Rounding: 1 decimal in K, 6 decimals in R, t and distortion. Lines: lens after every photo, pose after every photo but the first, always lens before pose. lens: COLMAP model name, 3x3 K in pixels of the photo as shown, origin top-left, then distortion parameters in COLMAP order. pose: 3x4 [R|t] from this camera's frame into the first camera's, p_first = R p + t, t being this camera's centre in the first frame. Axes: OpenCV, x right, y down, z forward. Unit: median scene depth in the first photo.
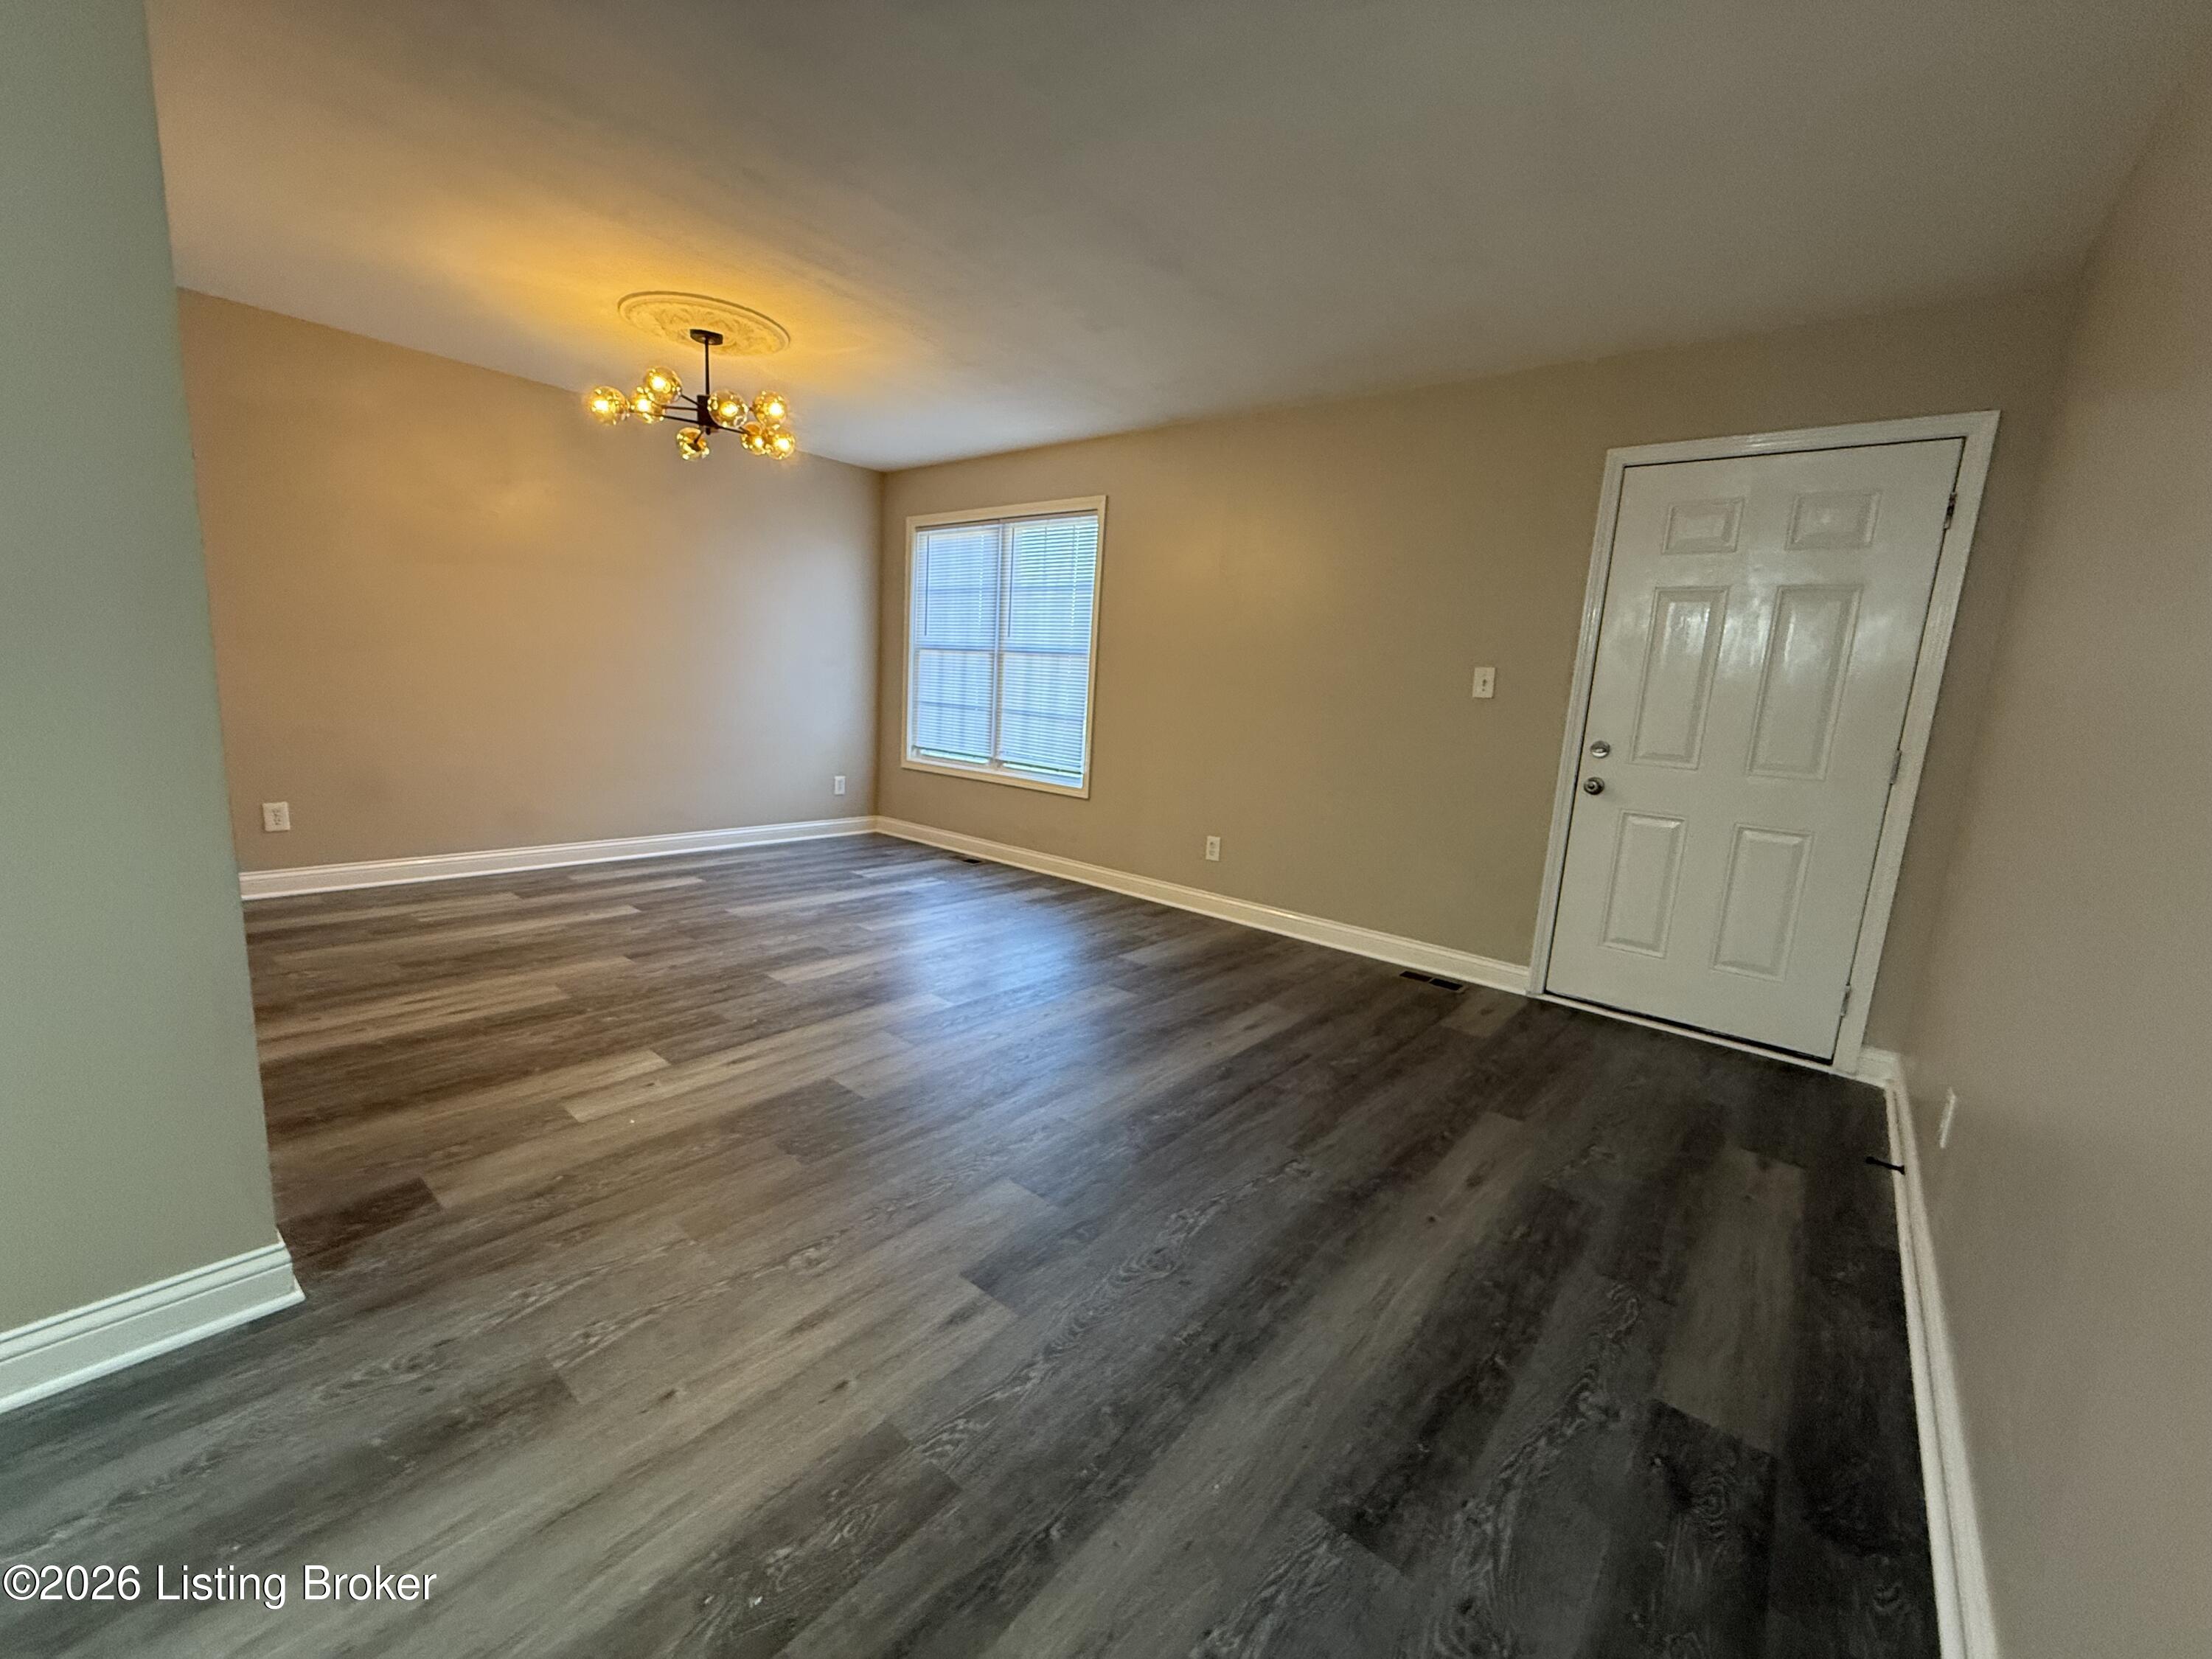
lens RADIAL K [[867.8, 0, 1111.2], [0, 867.8, 832.5], [0, 0, 1]] dist [-0.000478, 0.000375]
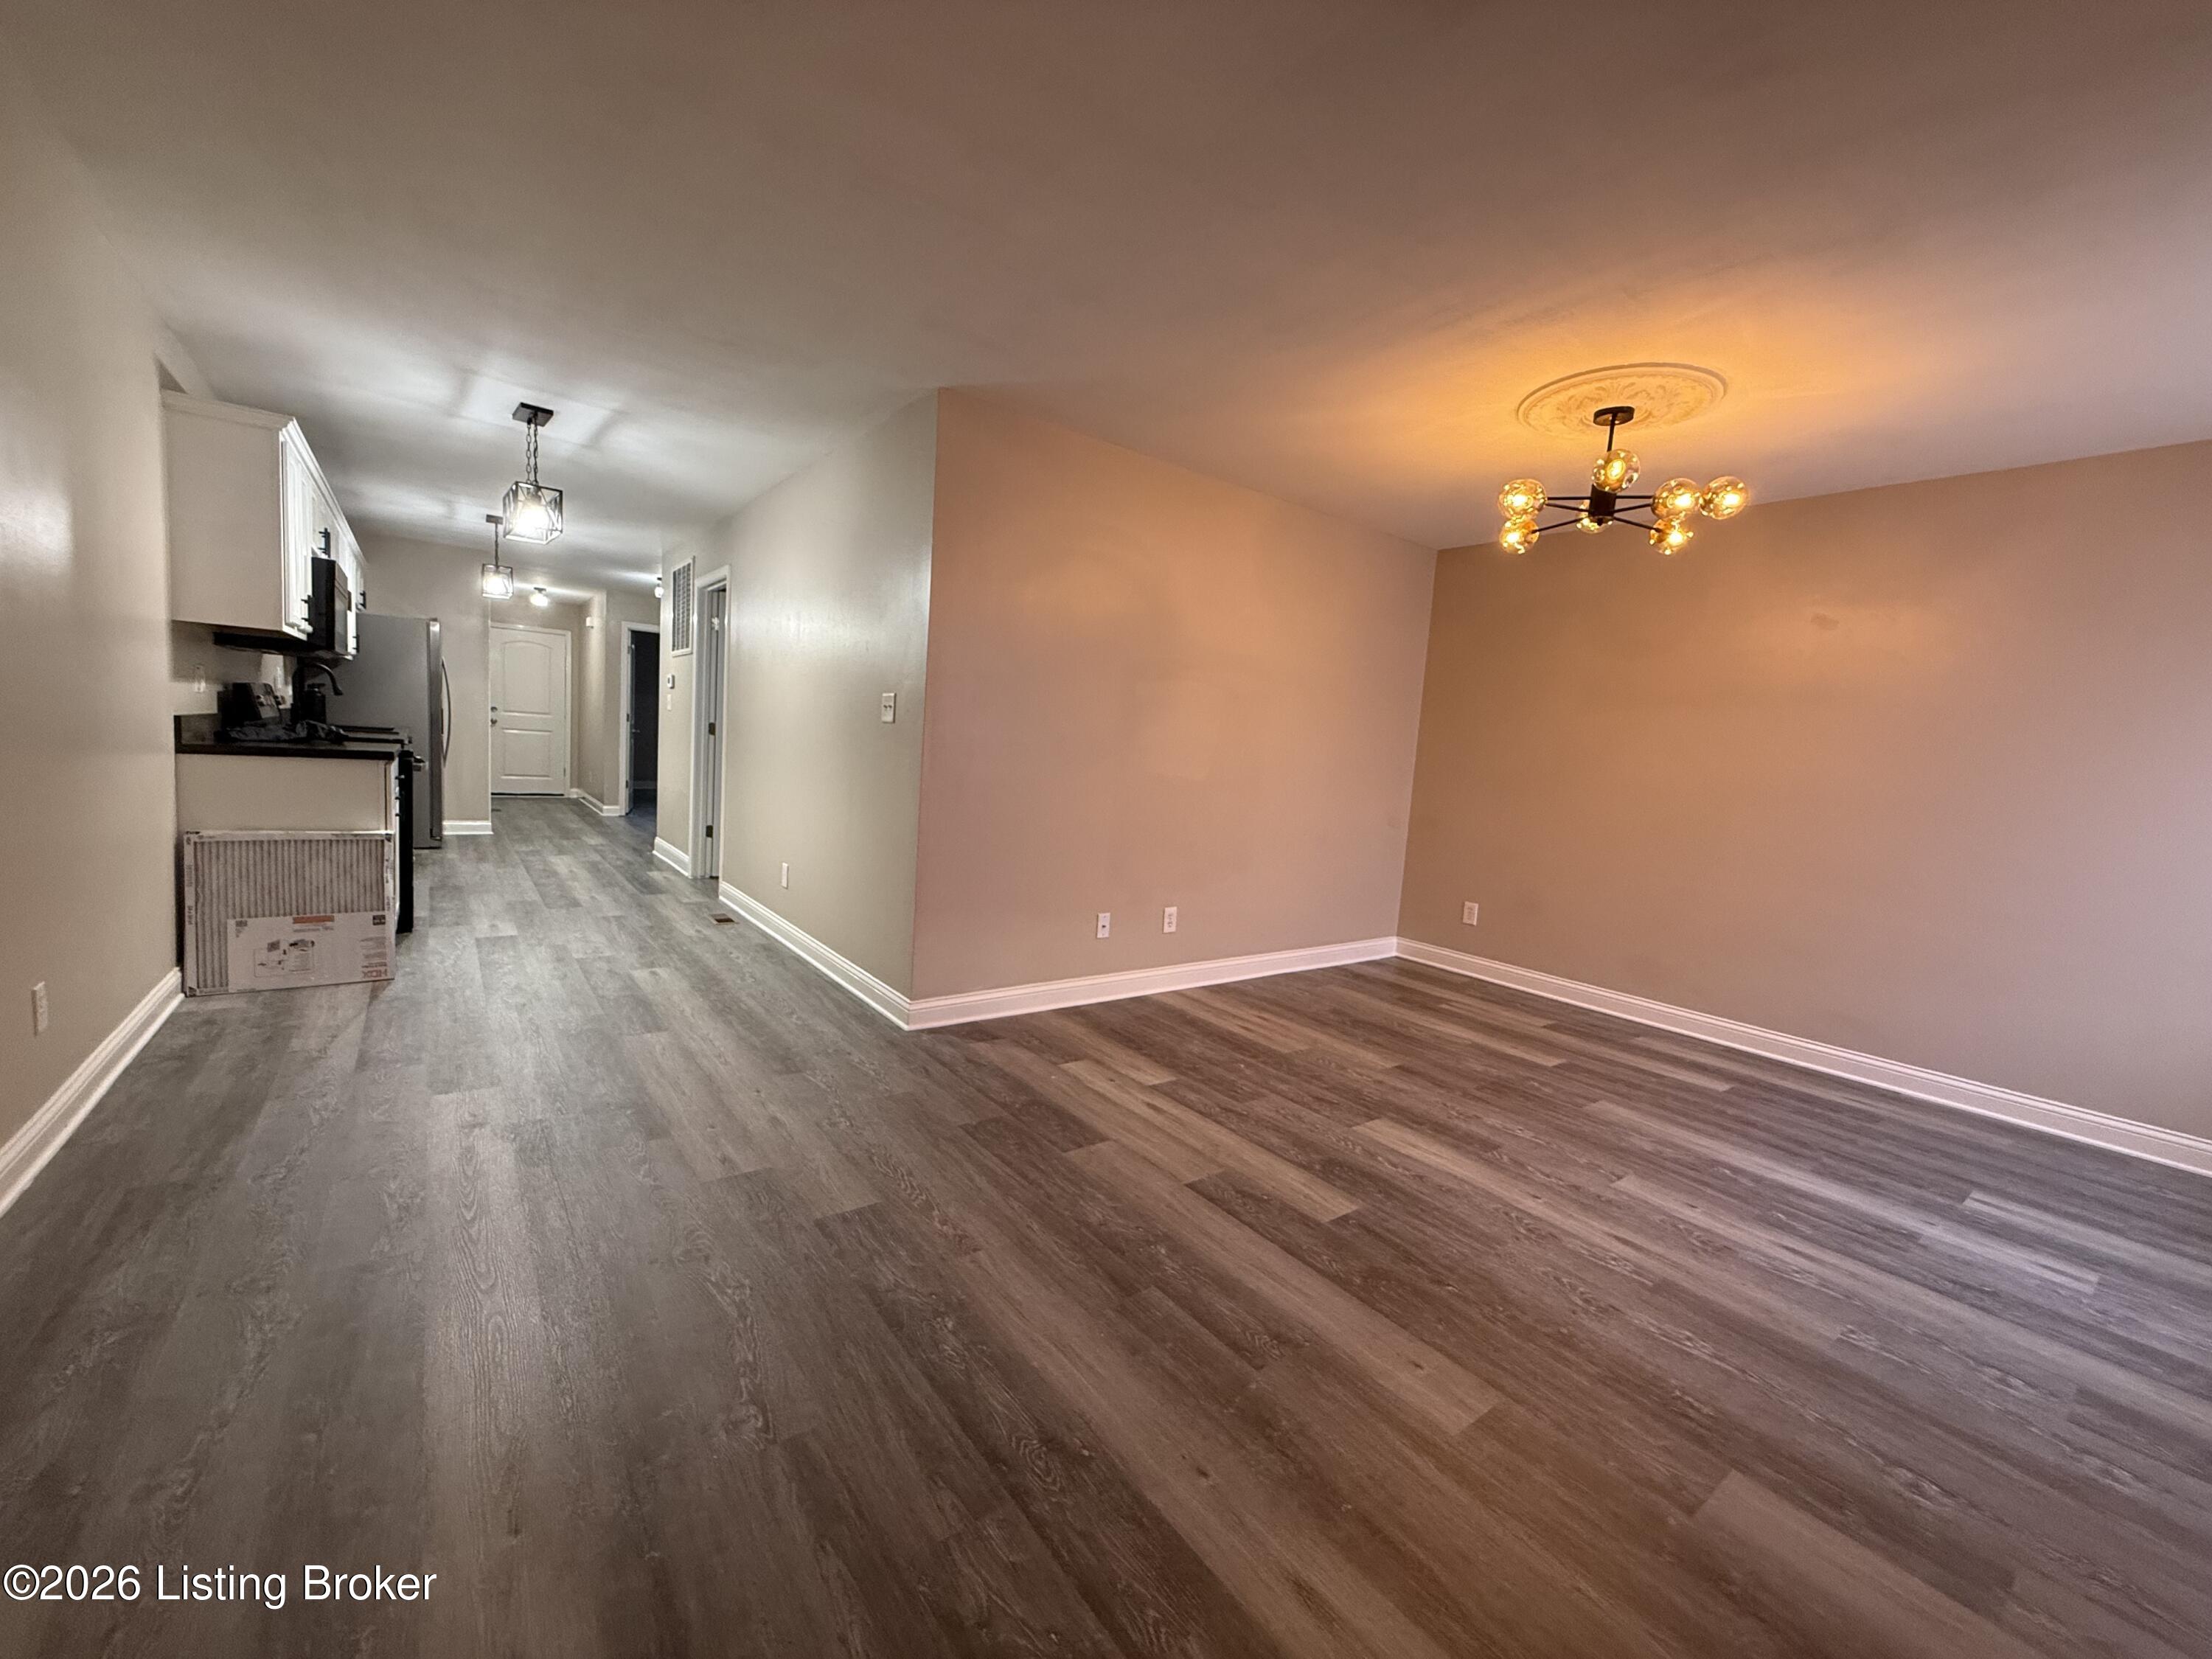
lens RADIAL K [[878.0, 0, 1096.0], [0, 878.0, 831.0], [0, 0, 1]] dist [0.000451, 0.000355]
pose [[-0.221120, 0.019080, -0.975060, 0.565804], [-0.250452, 0.965166, 0.075683, -0.121612], [0.942539, 0.260941, -0.208639, 0.891915]]
